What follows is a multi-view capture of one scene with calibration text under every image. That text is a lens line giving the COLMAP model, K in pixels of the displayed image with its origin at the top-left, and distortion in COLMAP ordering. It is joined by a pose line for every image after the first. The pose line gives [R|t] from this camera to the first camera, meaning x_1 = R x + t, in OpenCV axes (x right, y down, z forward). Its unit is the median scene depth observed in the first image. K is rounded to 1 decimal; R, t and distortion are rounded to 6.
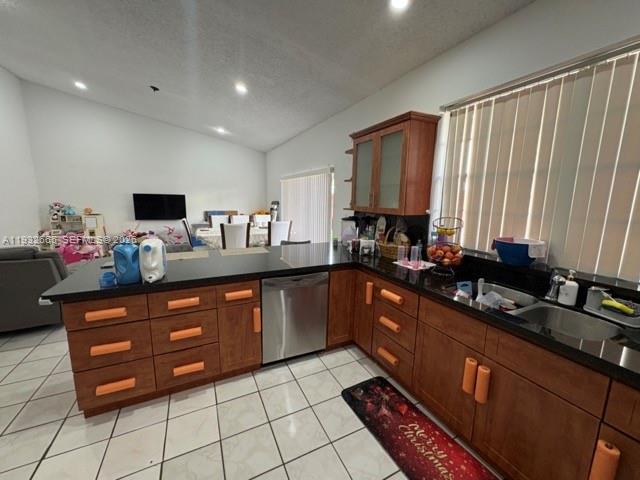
lens RADIAL K [[256.5, 0, 319.7], [0, 256.5, 237.7], [0, 0, 1]] dist [0.003312, 0.000728]
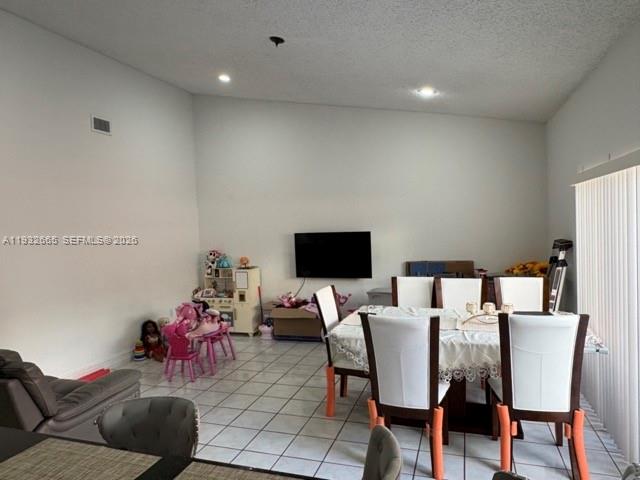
lens RADIAL K [[432.4, 0, 320.5], [0, 432.4, 240.1], [0, 0, 1]] dist [-0.021727, 0.000881]
pose [[0.708667, -0.017011, -0.705338, 0.023225], [-0.061940, 0.994349, -0.086214, -0.076055], [0.702819, 0.104785, 0.703609, 0.353120]]
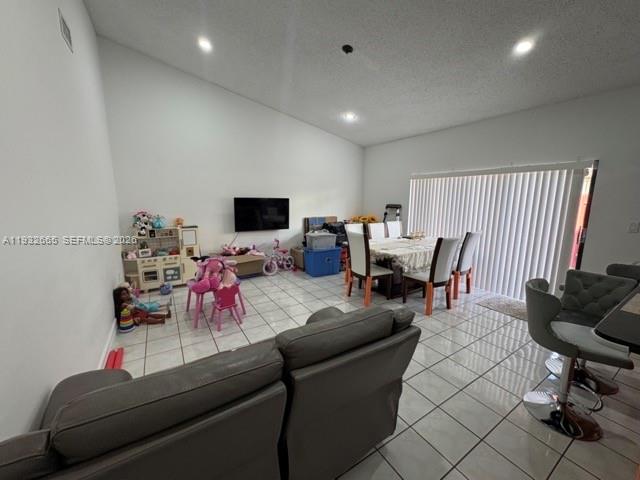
lens RADIAL K [[256.5, 0, 323.3], [0, 256.5, 238.9], [0, 0, 1]] dist [0.003312, 0.000728]
pose [[0.993644, -0.027938, 0.109045, -0.571548], [0.027481, 0.999606, 0.005686, -0.047731], [-0.109160, -0.002654, 0.994021, 0.218708]]
